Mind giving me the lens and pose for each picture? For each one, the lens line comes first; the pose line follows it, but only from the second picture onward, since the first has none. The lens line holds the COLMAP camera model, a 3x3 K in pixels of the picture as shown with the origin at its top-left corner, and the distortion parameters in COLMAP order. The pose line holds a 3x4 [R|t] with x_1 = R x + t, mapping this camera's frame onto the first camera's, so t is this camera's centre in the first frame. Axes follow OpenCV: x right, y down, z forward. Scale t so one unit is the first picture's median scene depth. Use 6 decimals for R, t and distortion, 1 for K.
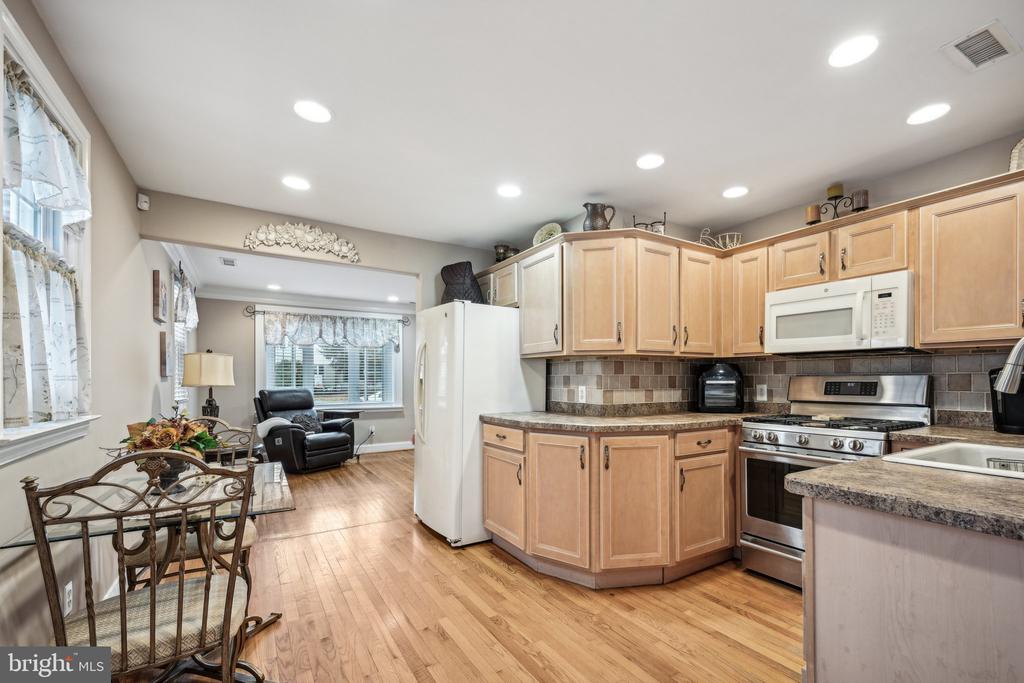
lens RADIAL K [[454.0, 0, 534.7], [0, 454.0, 378.3], [0, 0, 1]] dist [0.003093, -0.001244]
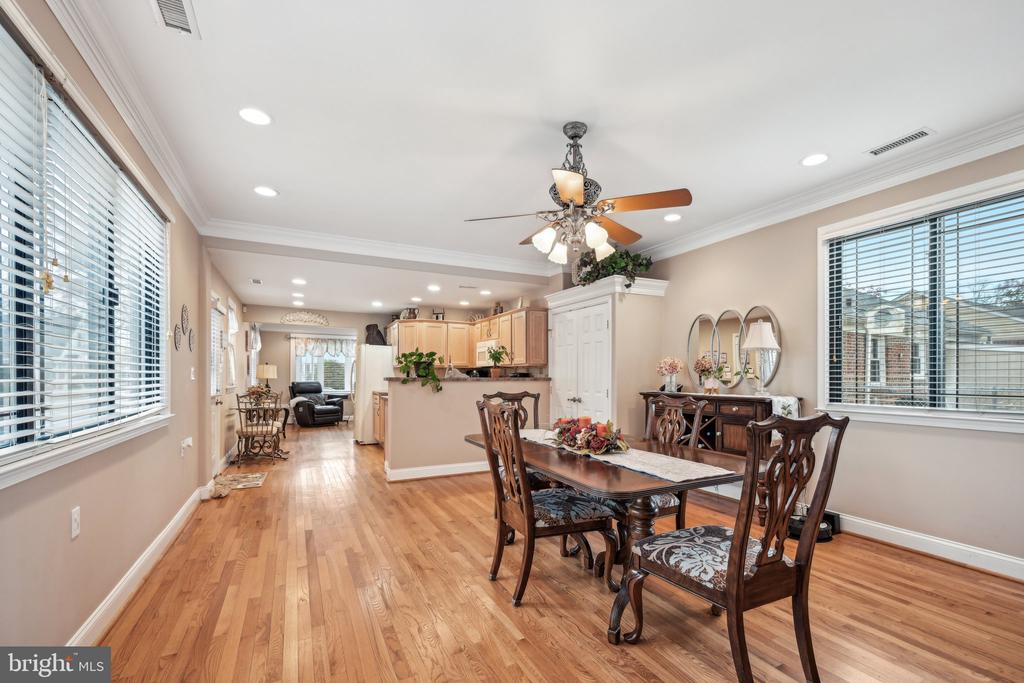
lens RADIAL K [[454.0, 0, 528.3], [0, 454.0, 376.5], [0, 0, 1]] dist [0.003093, -0.001244]
pose [[0.995826, 0.006214, -0.091058, 0.517820], [-0.006261, 0.999980, -0.000224, -0.001491], [0.091054, 0.000793, 0.995846, -0.747205]]
